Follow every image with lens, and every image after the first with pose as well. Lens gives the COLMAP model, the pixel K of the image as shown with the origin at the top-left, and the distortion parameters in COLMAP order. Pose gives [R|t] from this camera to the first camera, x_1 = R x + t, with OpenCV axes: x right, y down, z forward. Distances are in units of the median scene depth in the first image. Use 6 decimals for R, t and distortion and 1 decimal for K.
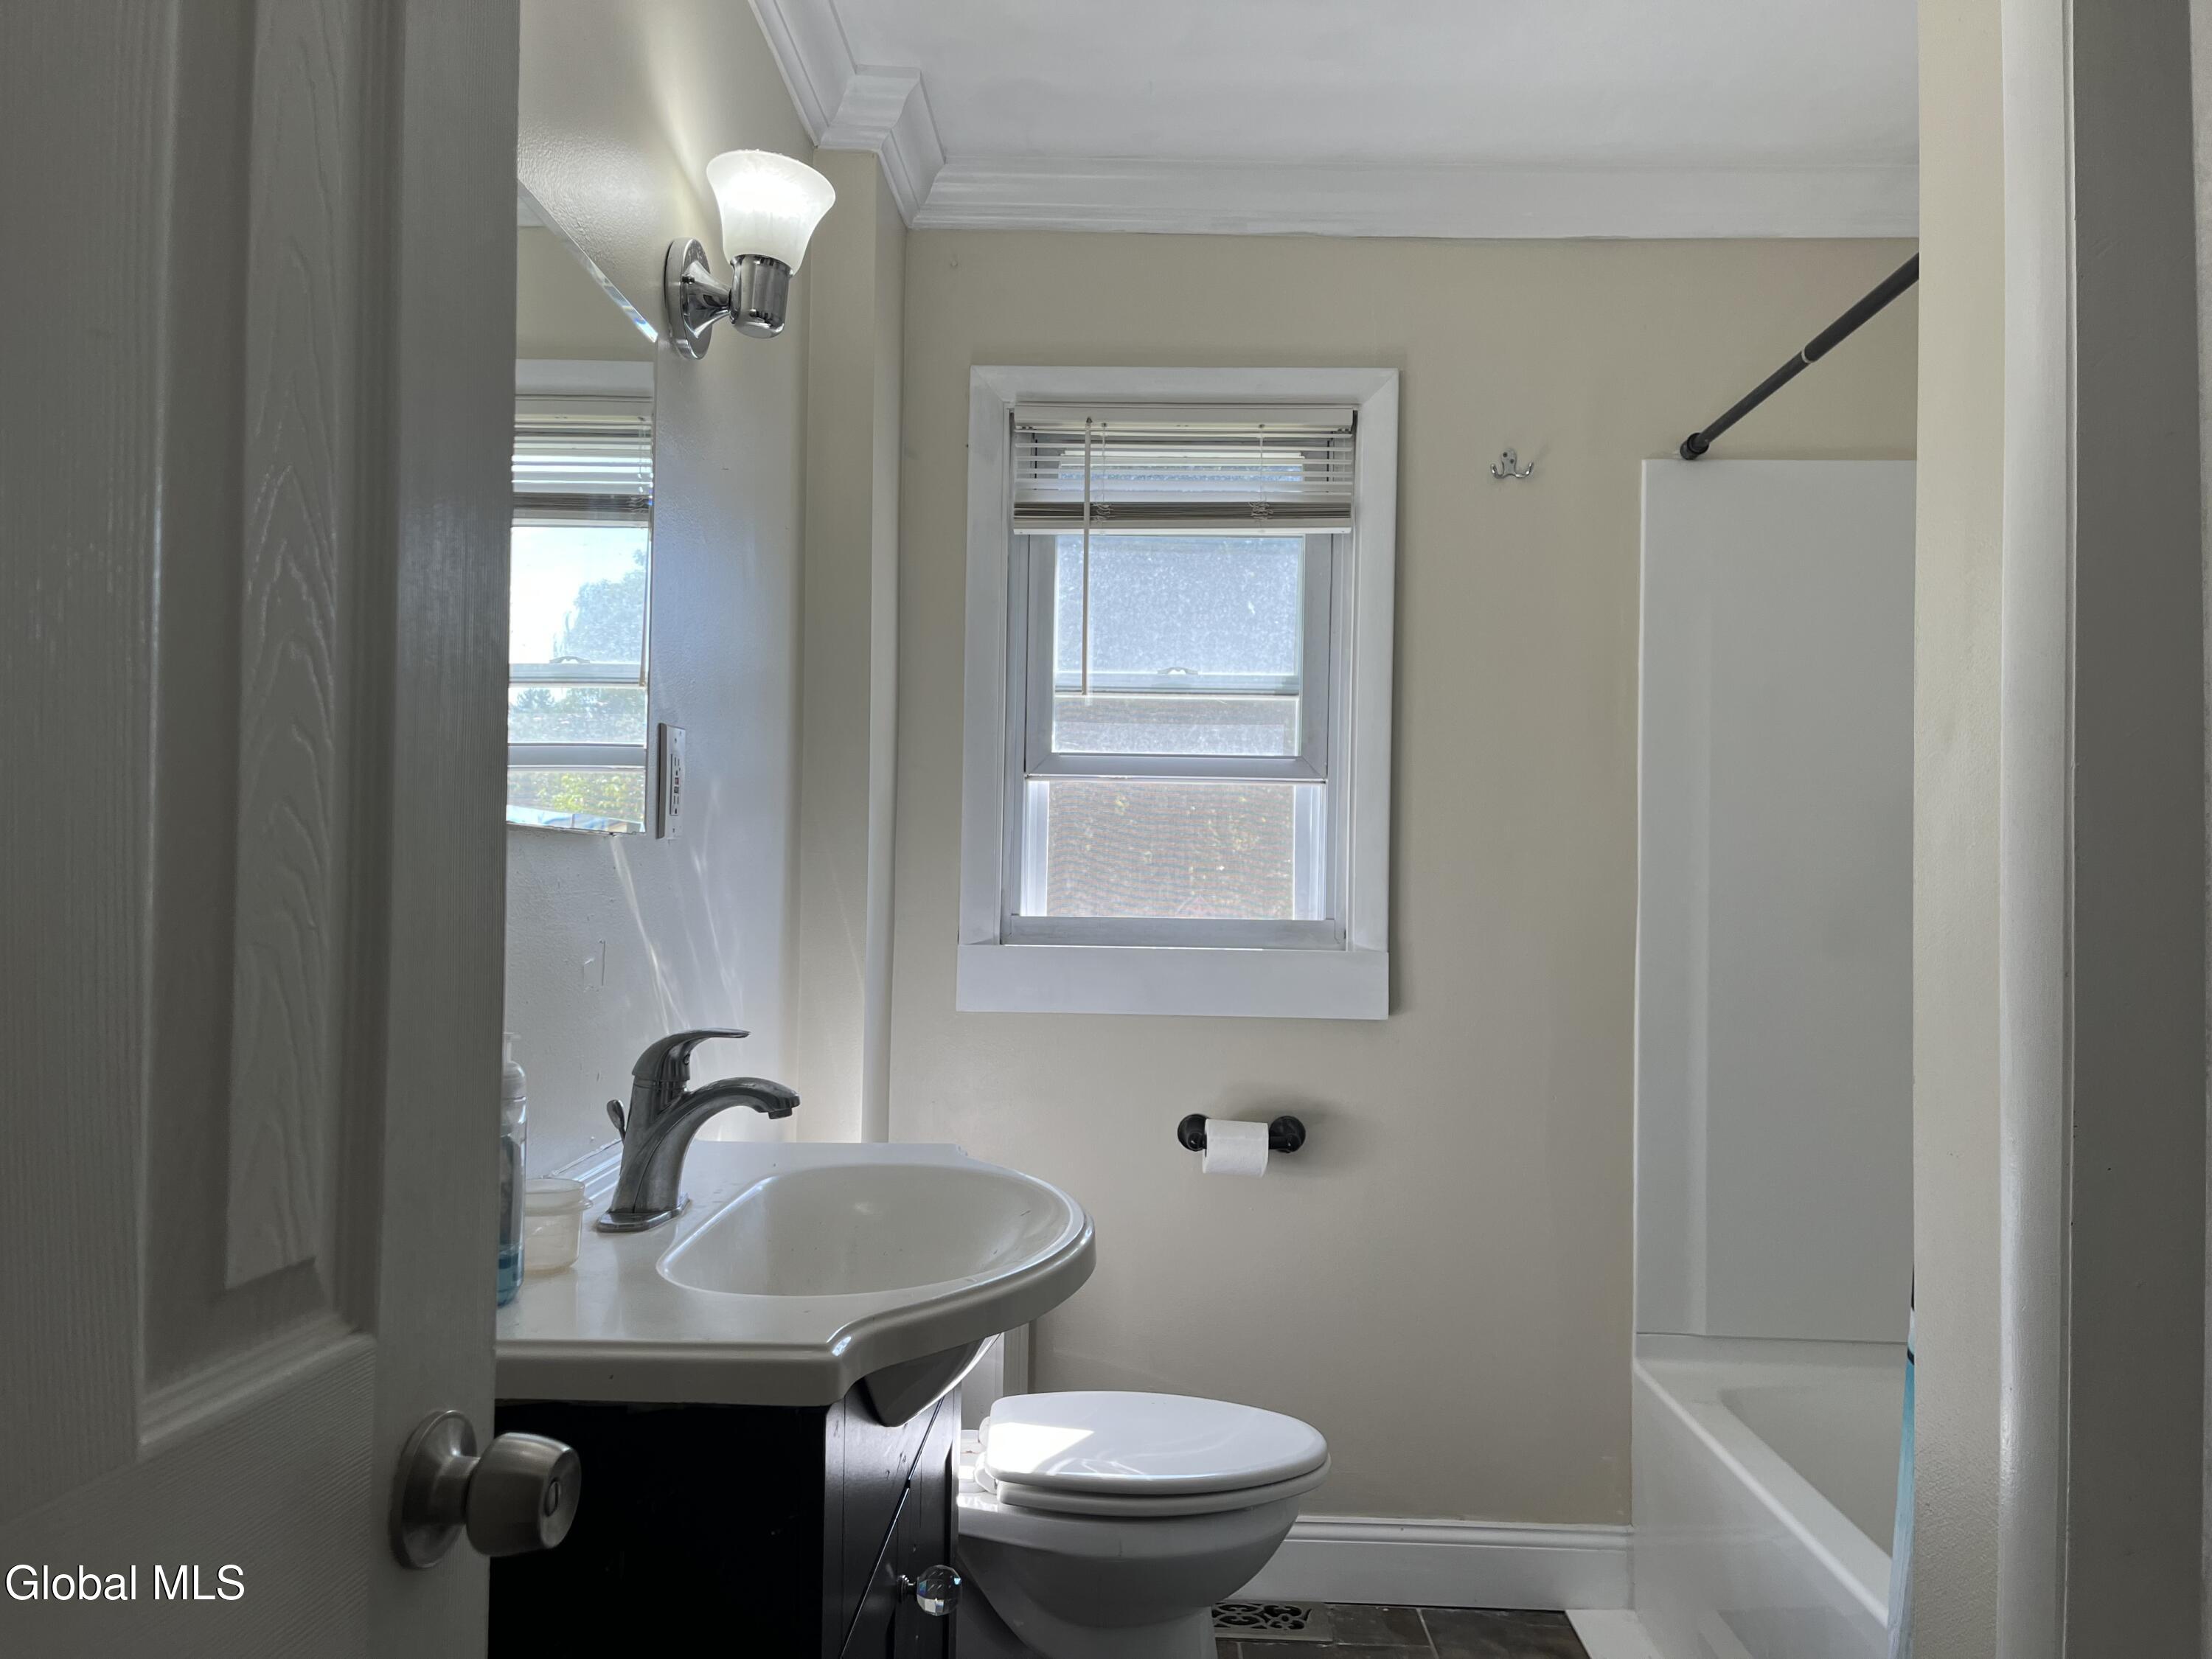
lens RADIAL K [[1685.9, 0, 1106.5], [0, 1685.9, 828.2], [0, 0, 1]] dist [0.041917, -0.026031]
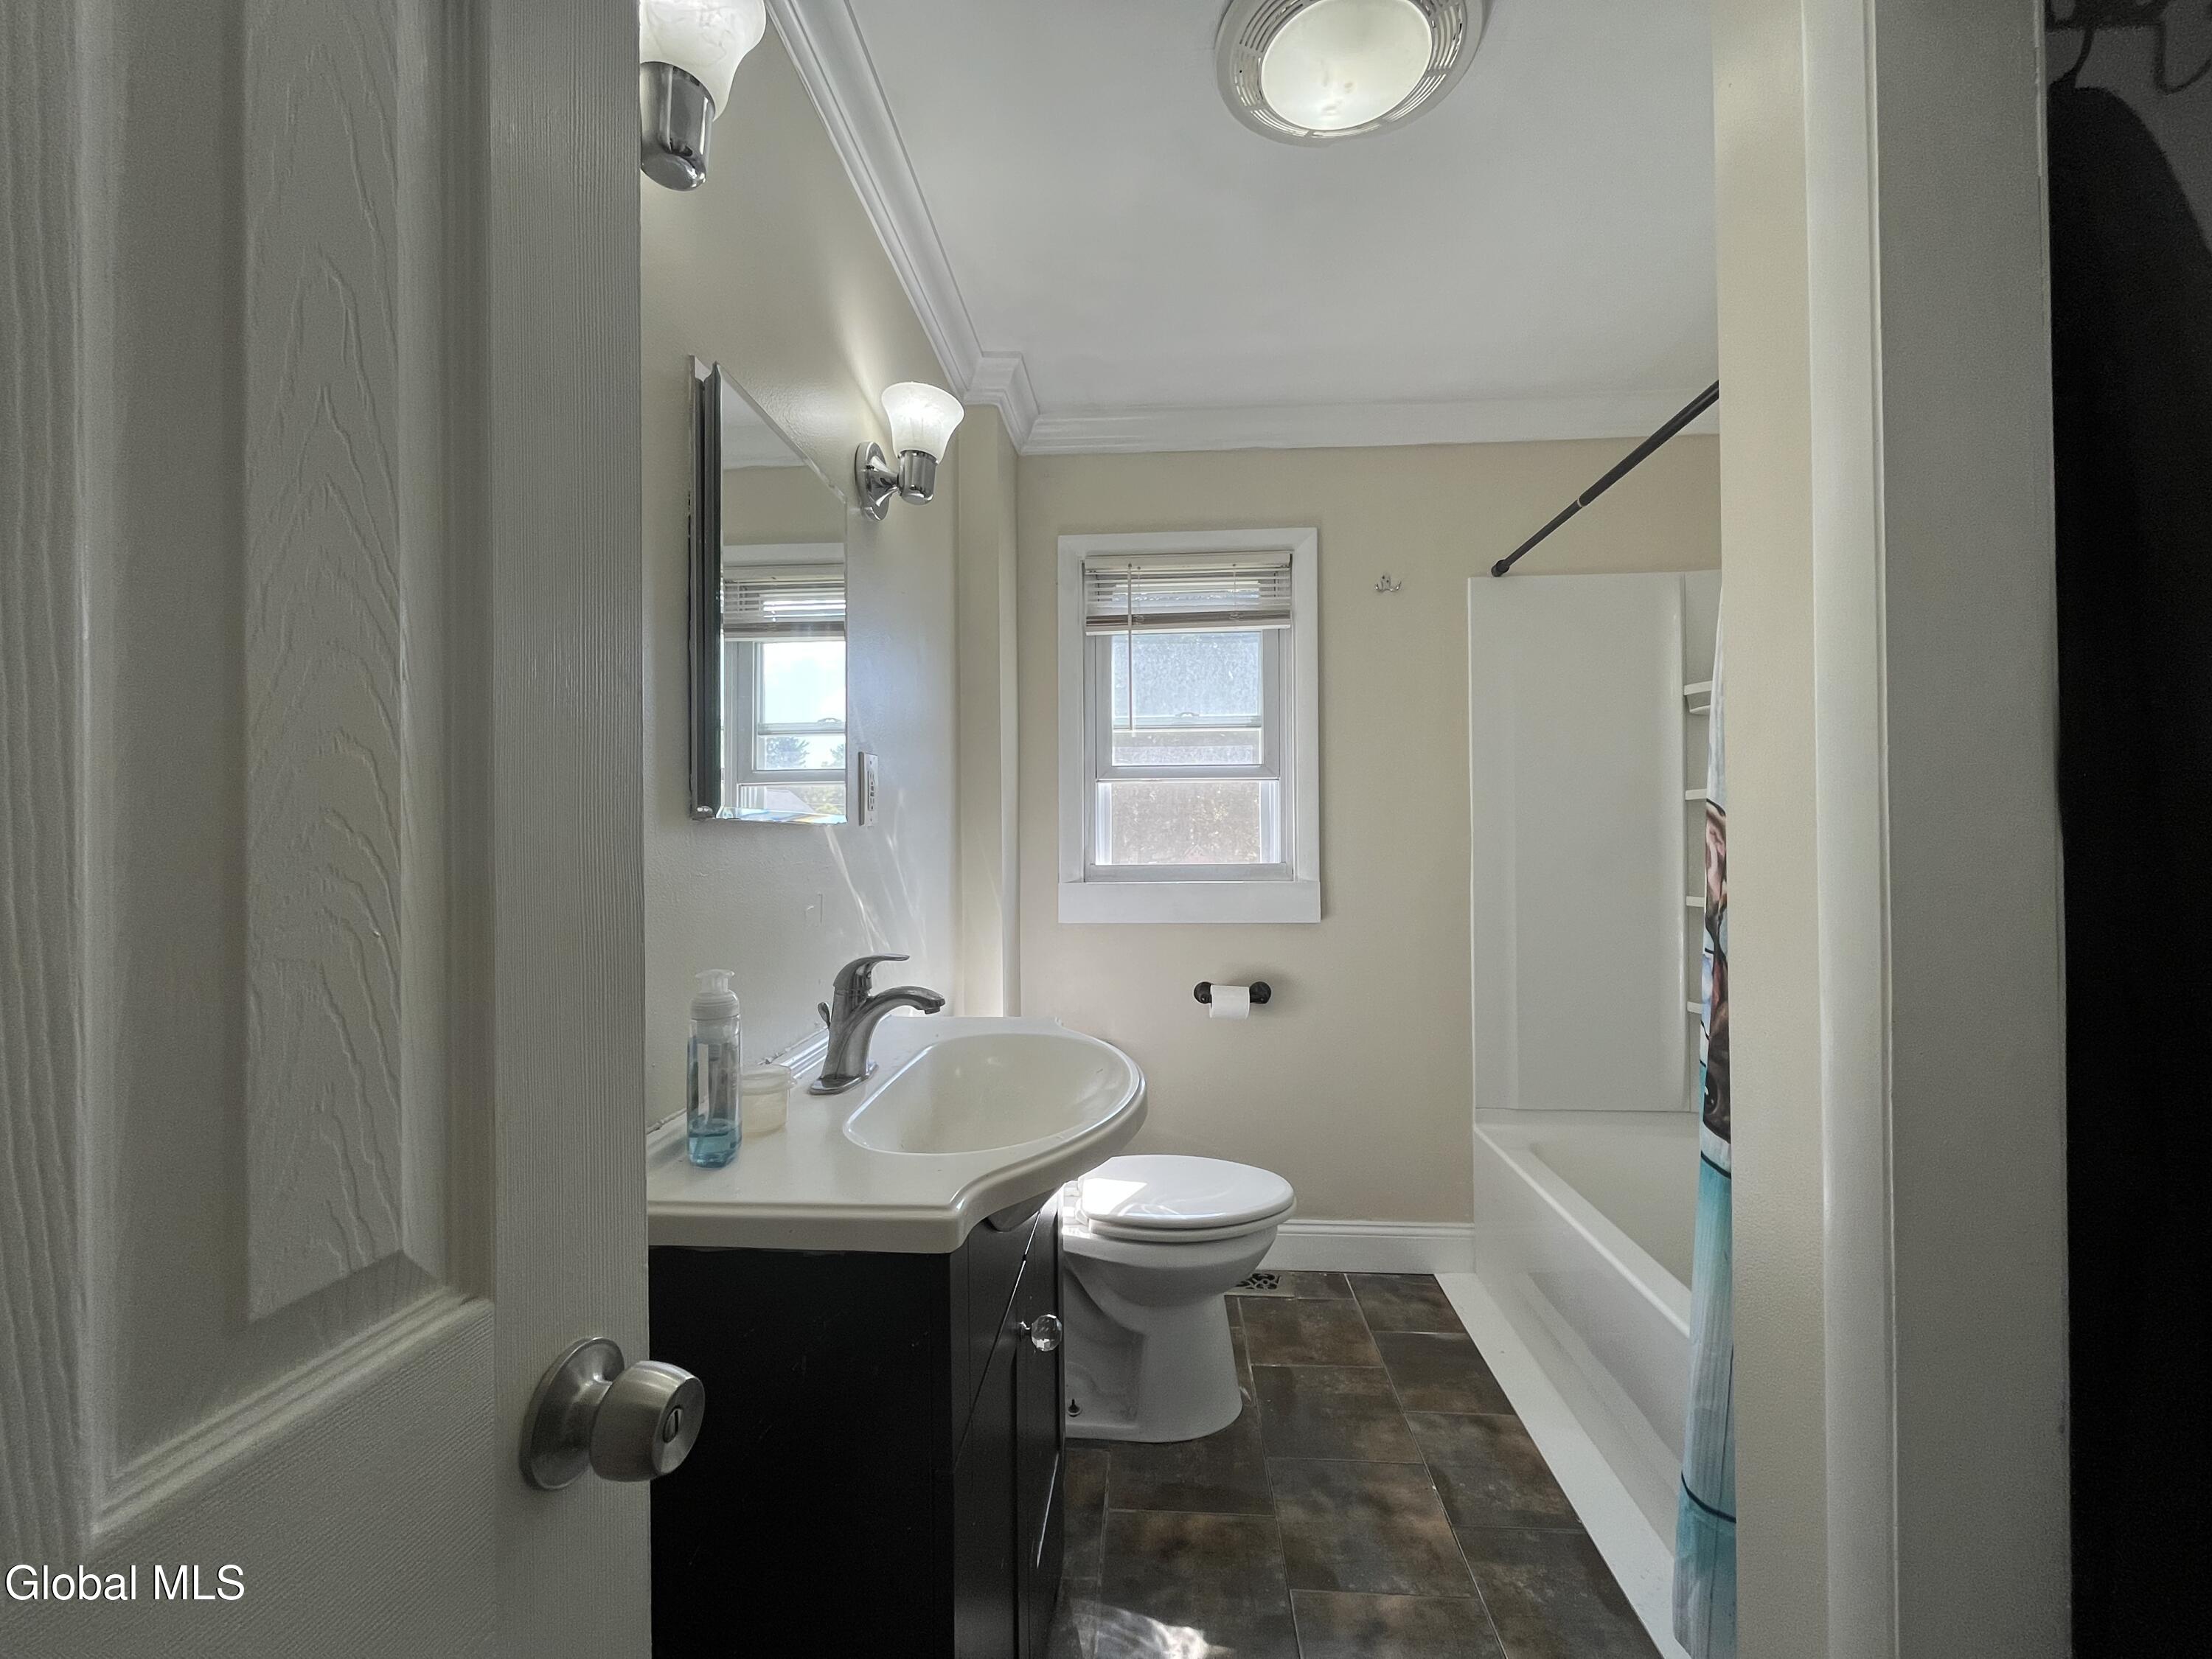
lens RADIAL K [[905.8, 0, 1087.9], [0, 905.8, 833.1], [0, 0, 1]] dist [-0.006073, -0.000709]
pose [[0.997661, -0.024411, -0.063850, -0.001451], [0.025999, 0.999370, 0.024157, -0.001541], [0.063220, -0.025761, 0.997667, 0.149079]]
